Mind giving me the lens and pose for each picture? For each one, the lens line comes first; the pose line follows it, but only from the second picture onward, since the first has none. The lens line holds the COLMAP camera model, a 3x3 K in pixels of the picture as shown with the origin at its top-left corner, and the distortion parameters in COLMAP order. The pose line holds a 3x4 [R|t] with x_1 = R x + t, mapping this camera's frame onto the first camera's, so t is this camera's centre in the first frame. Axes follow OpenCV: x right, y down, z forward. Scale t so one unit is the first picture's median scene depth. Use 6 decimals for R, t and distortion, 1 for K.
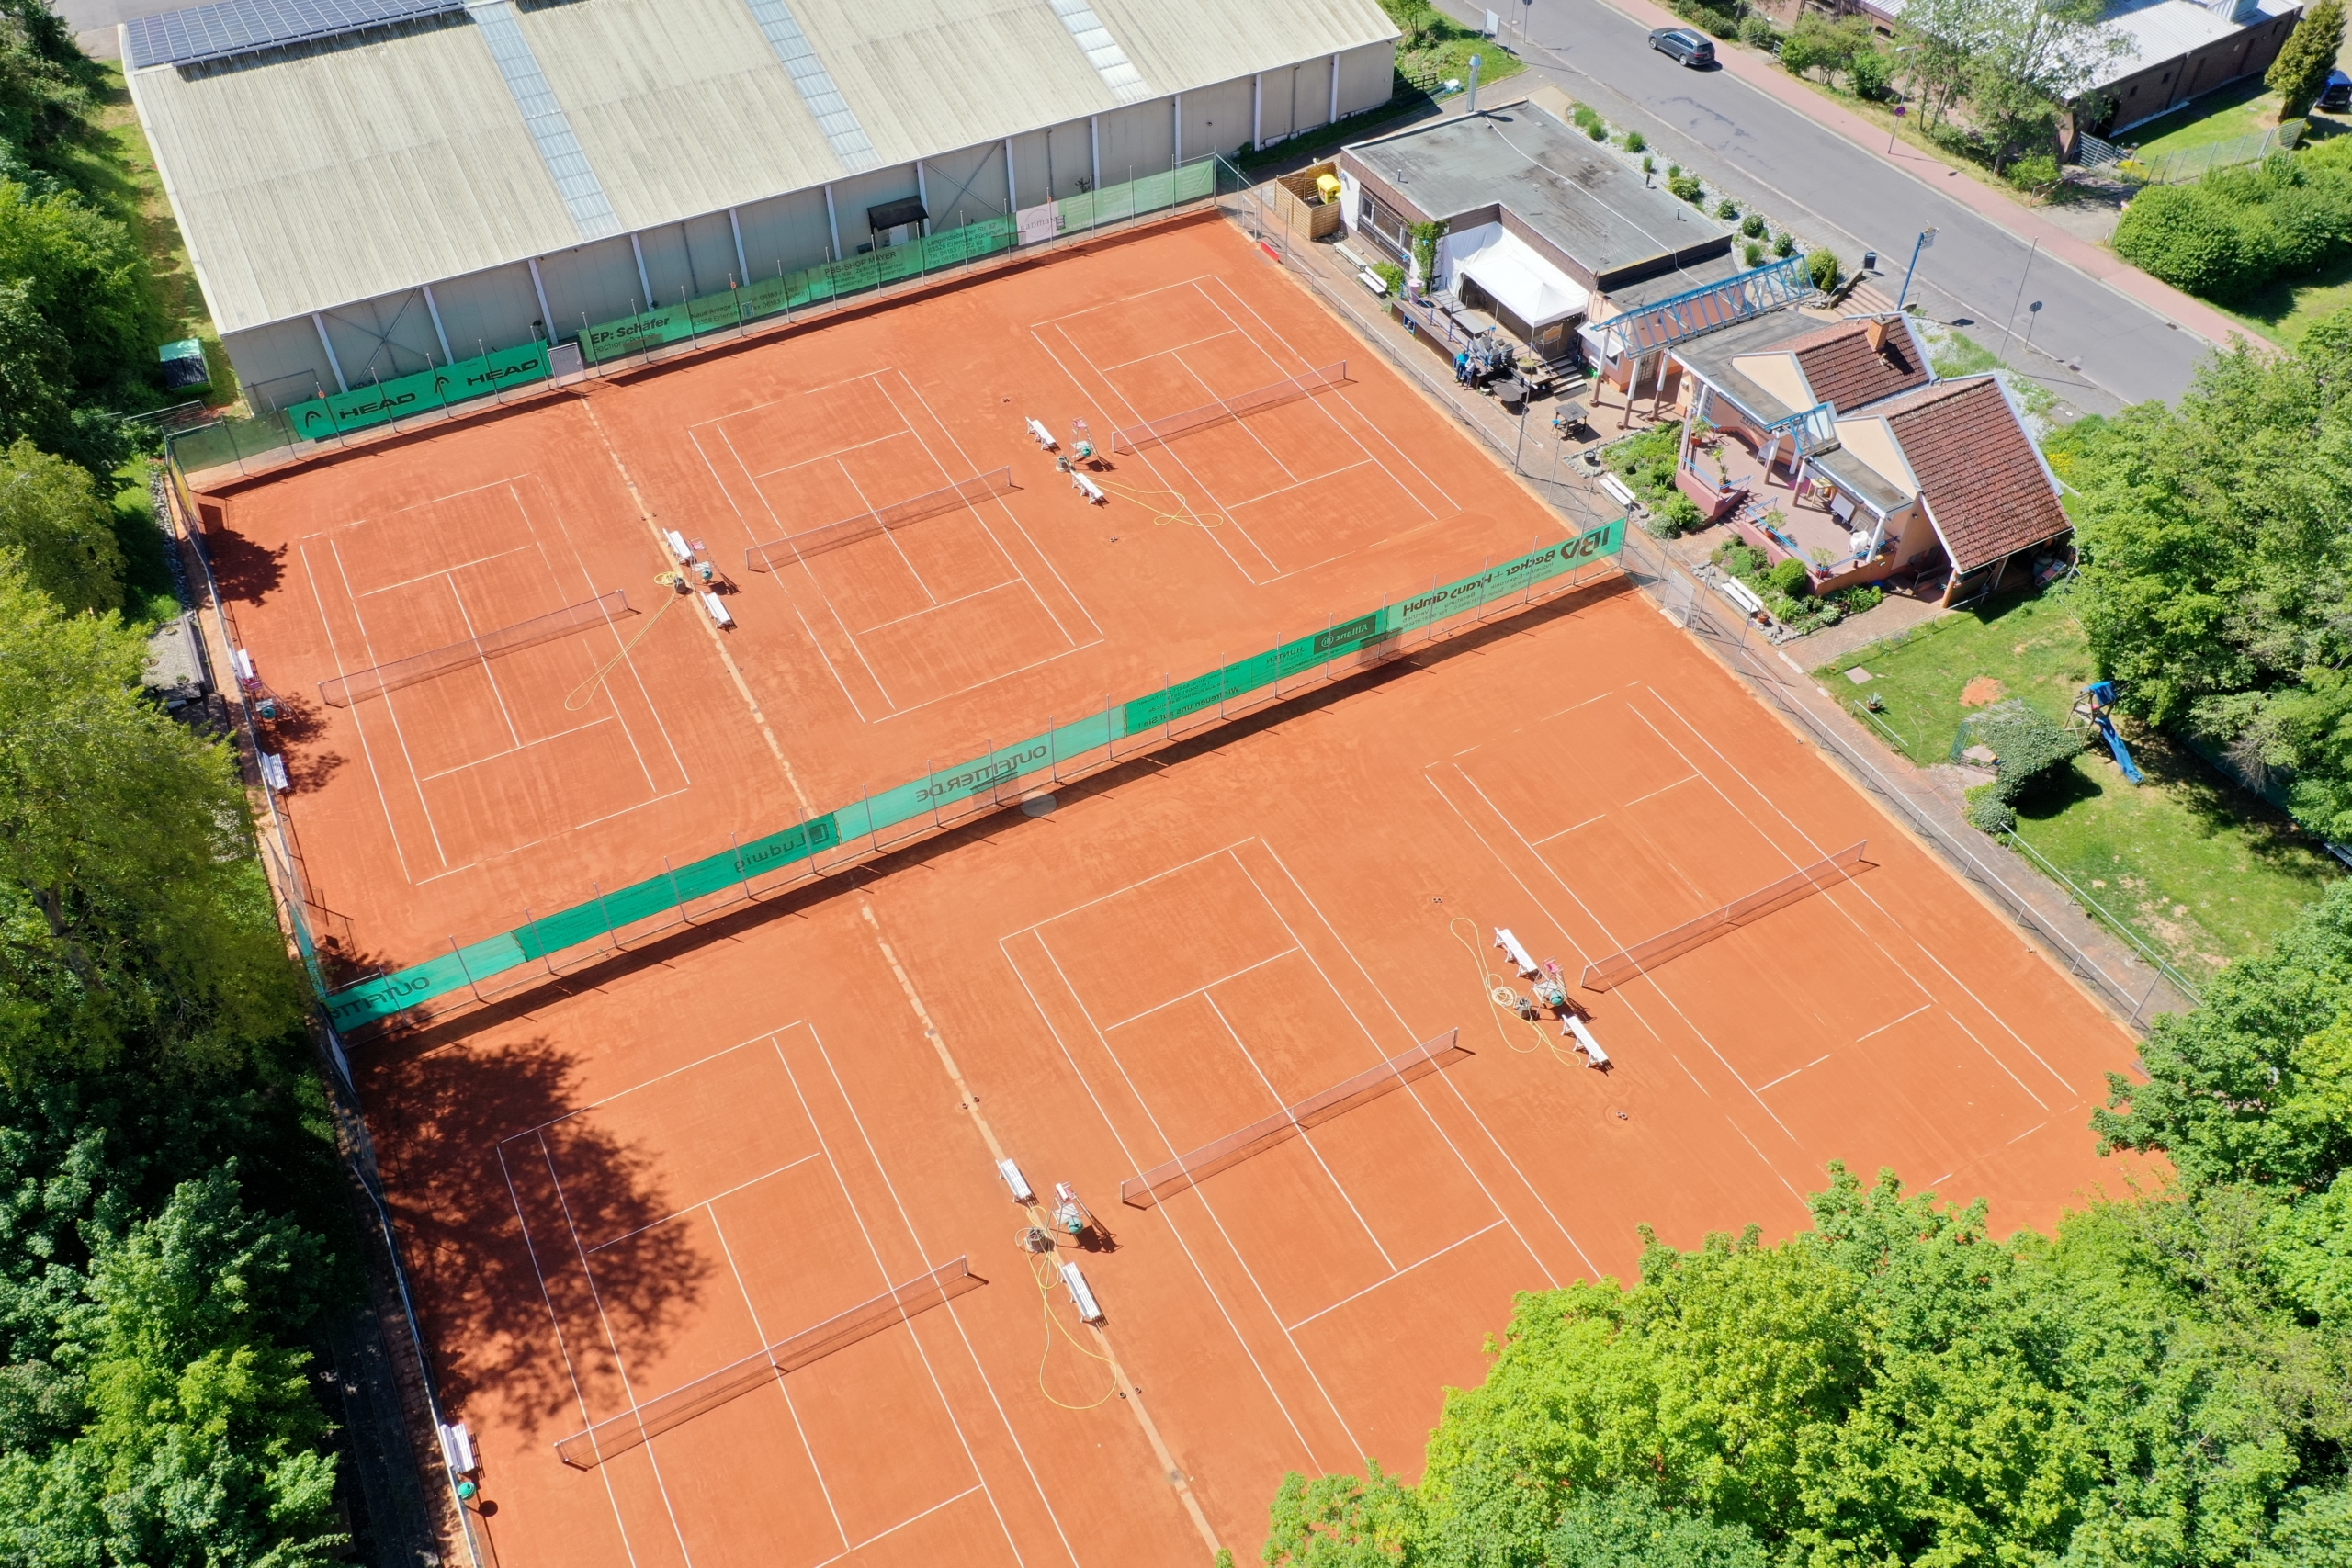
lens RADIAL K [[1862.1, 0, 1176.0], [0, 1862.1, 784.0], [0, 0, 1]] dist [0.008913, 0.006697]
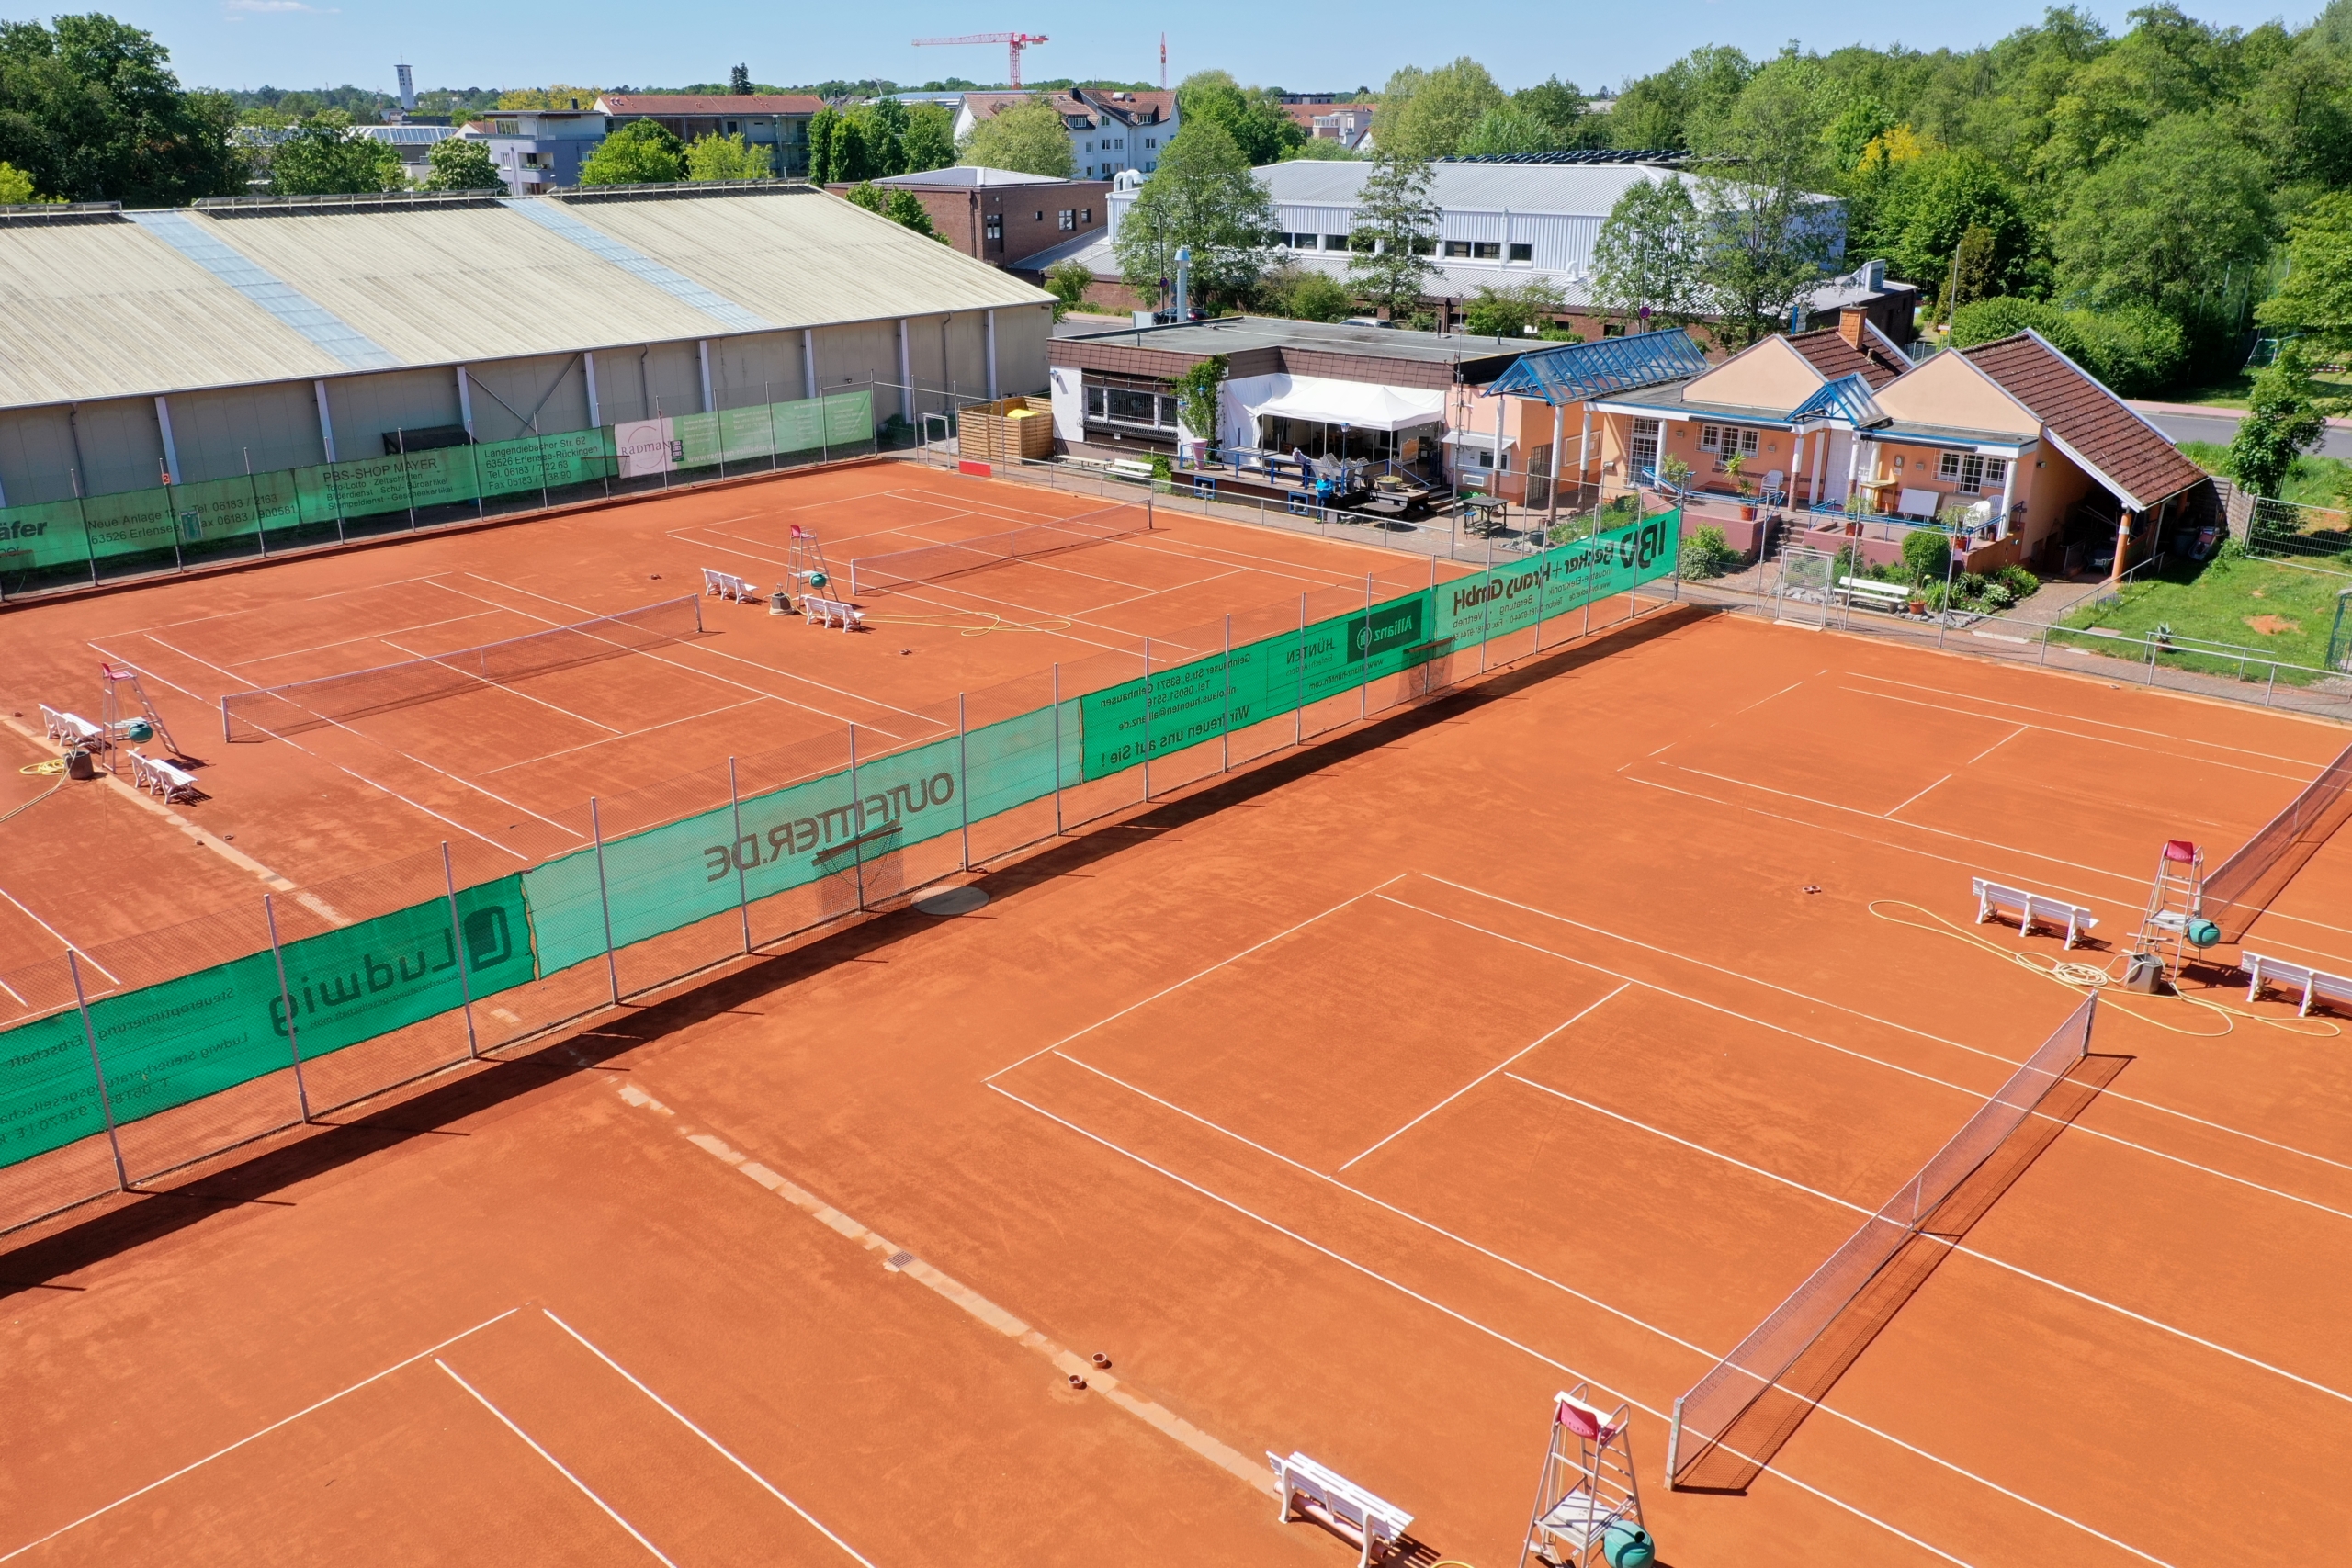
lens RADIAL K [[1862.1, 0, 1176.0], [0, 1862.1, 784.0], [0, 0, 1]] dist [0.008913, 0.006697]
pose [[0.943534, -0.105834, 0.313916, -0.164526], [0.231288, 0.888864, -0.395507, 0.184147], [-0.237170, 0.445780, 0.863152, 0.561187]]
